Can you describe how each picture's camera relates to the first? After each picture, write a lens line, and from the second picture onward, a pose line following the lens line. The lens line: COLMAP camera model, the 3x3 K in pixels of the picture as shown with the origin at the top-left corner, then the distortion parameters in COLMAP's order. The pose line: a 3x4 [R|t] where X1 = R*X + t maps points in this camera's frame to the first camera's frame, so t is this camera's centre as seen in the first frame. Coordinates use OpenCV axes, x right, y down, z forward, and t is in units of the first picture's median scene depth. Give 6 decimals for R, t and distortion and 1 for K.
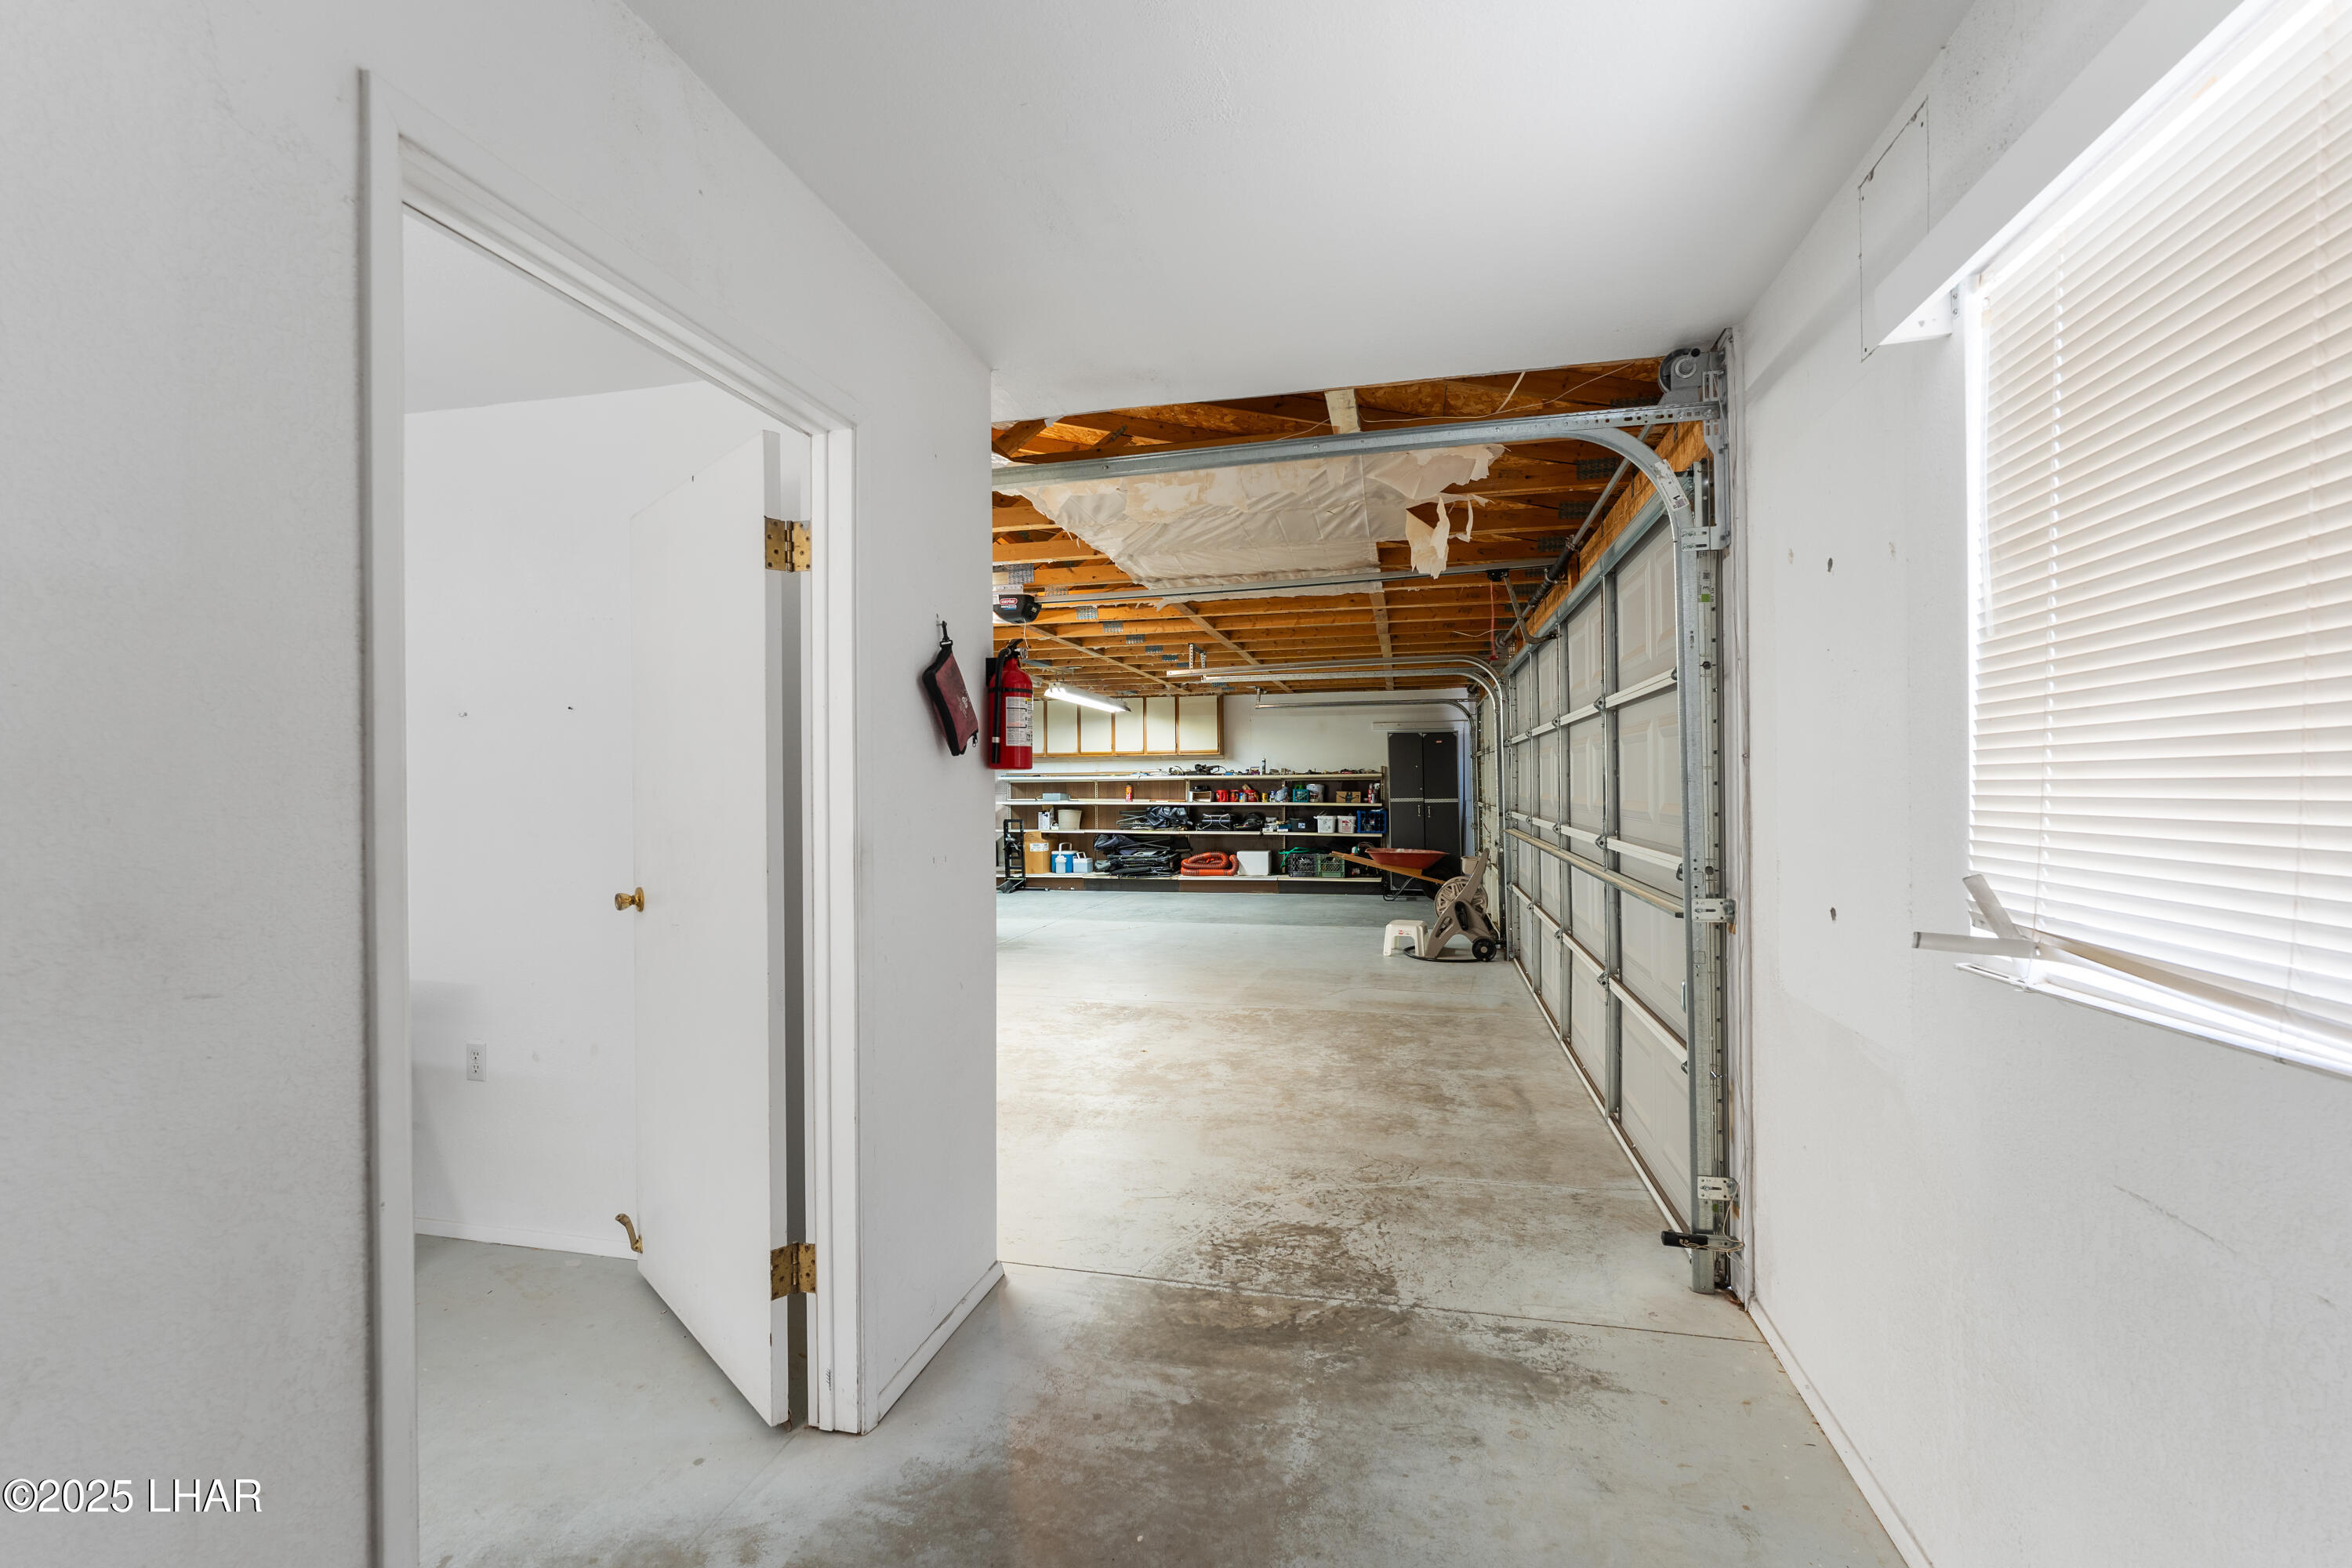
lens RADIAL K [[1010.8, 0, 1178.3], [0, 1010.8, 781.3], [0, 0, 1]] dist [-0.004251, -0.000292]
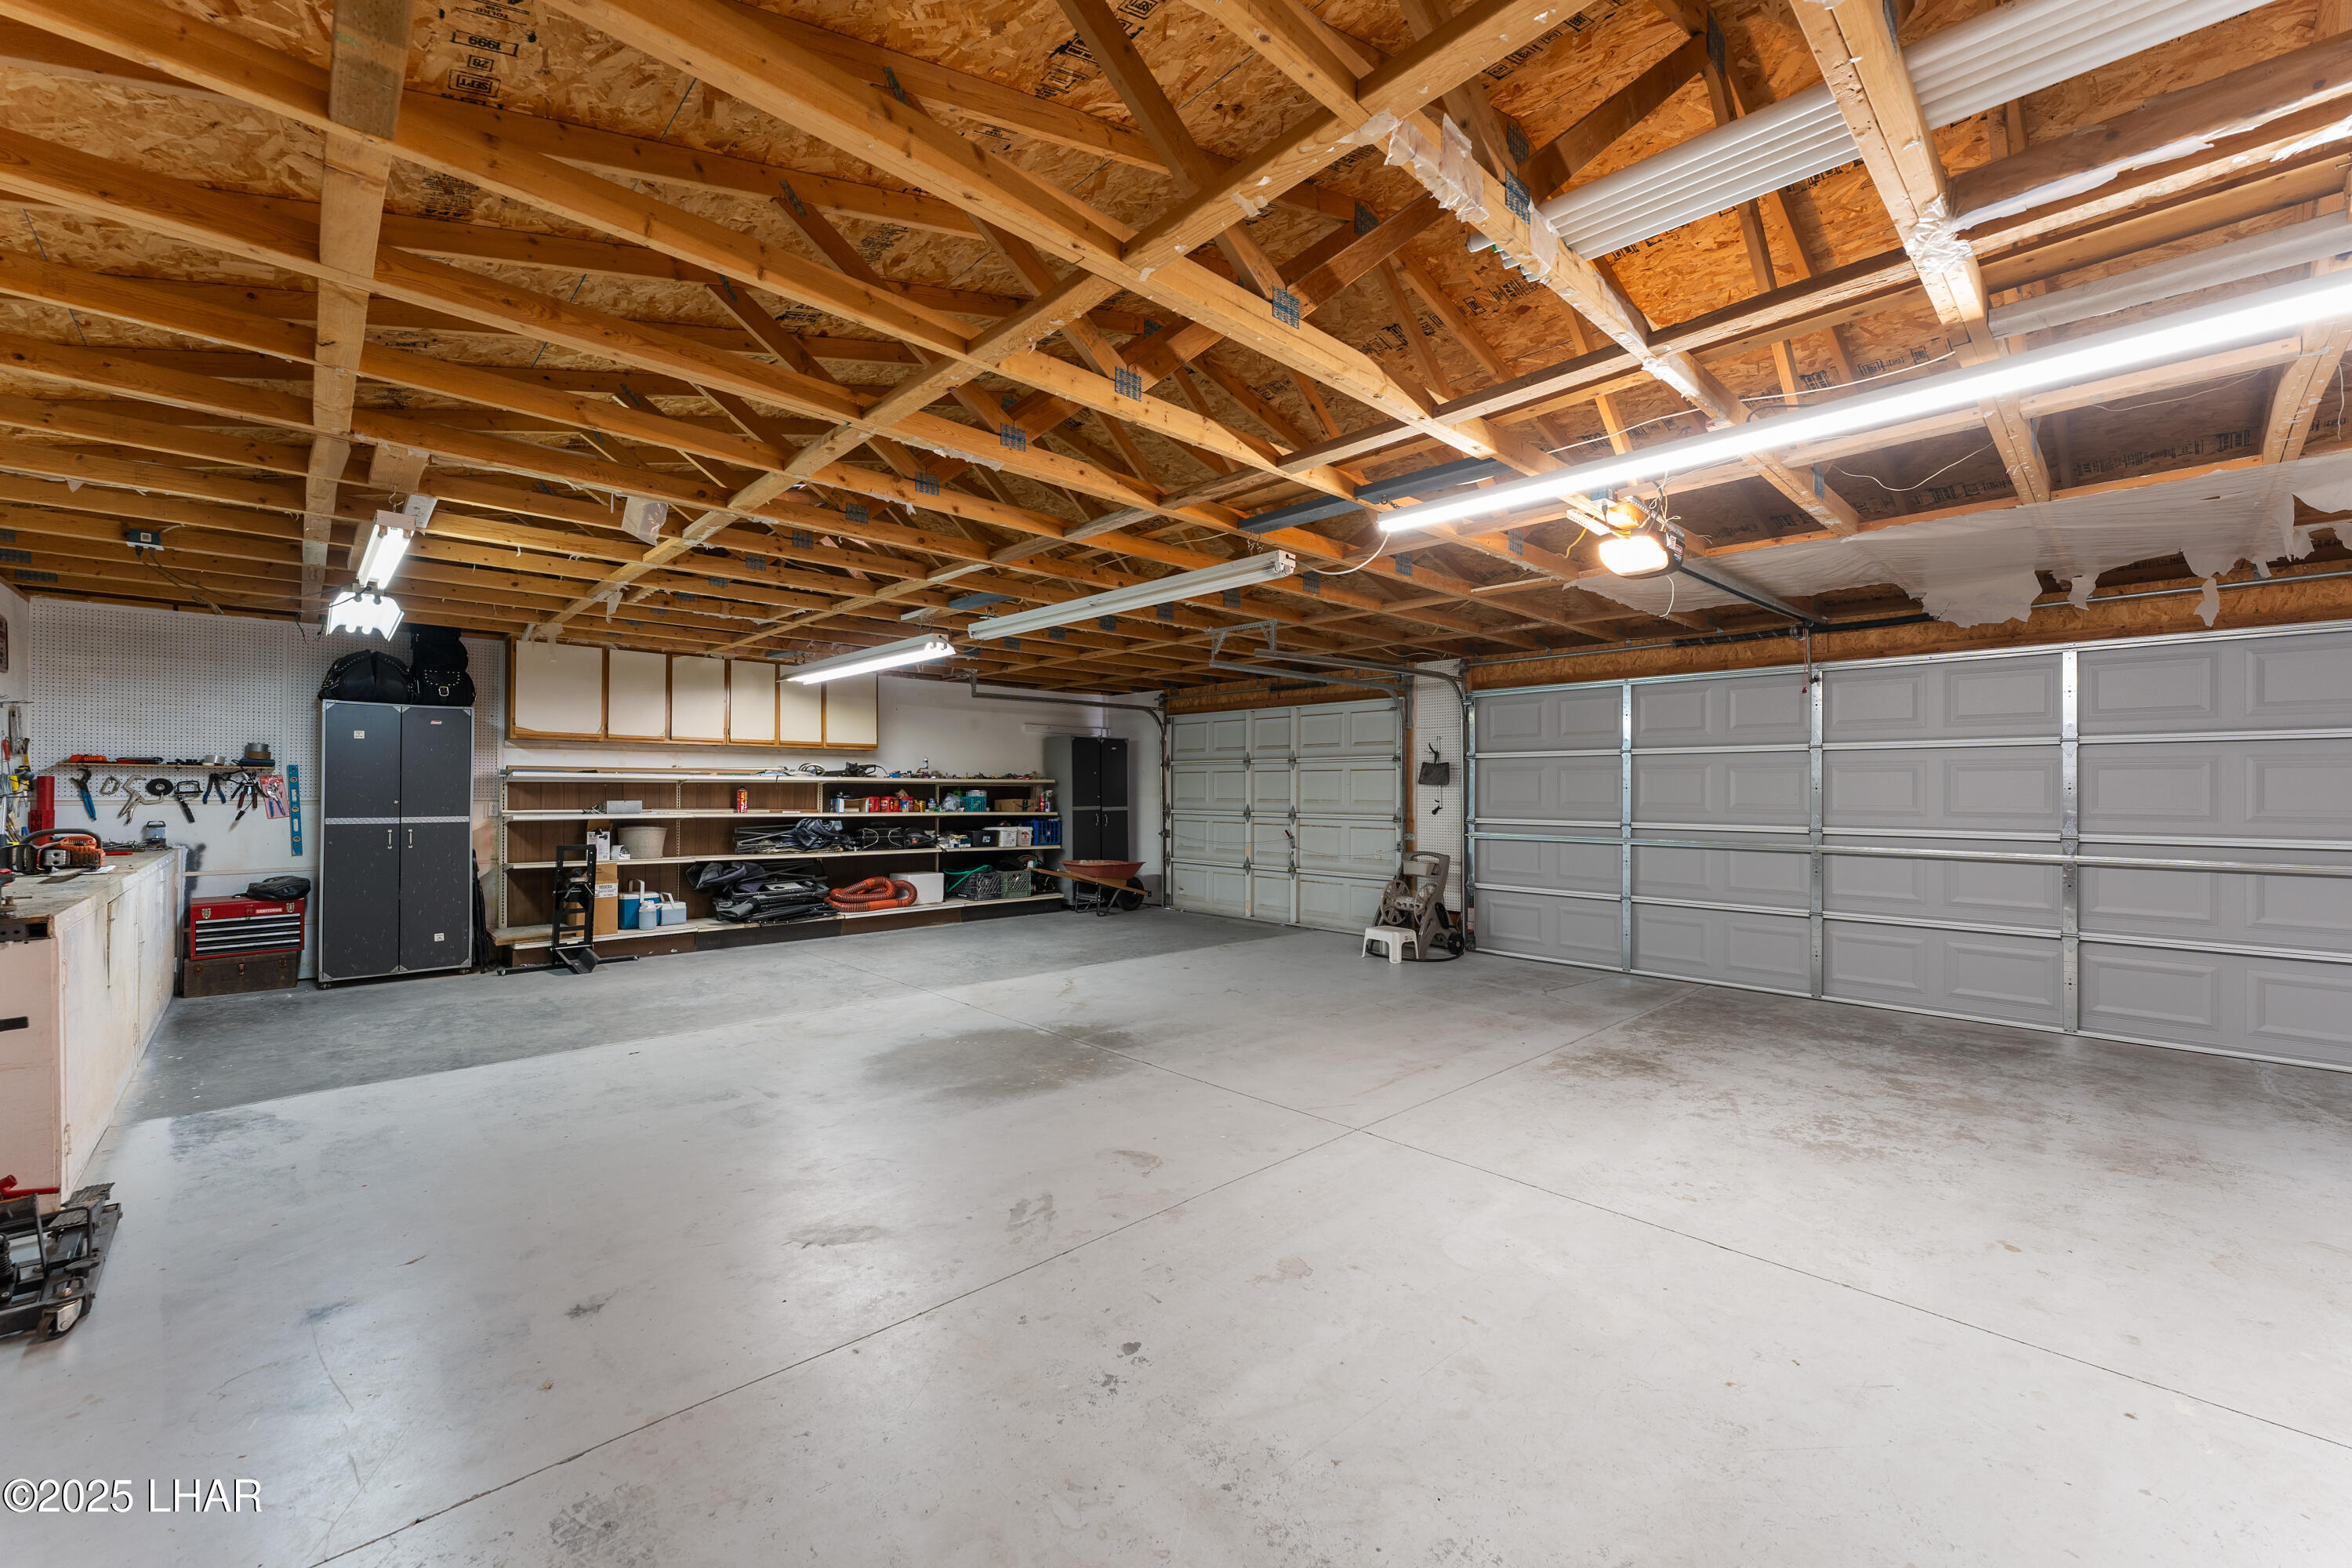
lens RADIAL K [[941.0, 0, 1180.7], [0, 941.0, 788.3], [0, 0, 1]] dist [0.000700, 0.000225]
pose [[0.546873, 0.009722, 0.837159, -0.435185], [-0.011072, 0.999929, -0.004380, 0.003065], [-0.837143, -0.006874, 0.546941, 0.417810]]
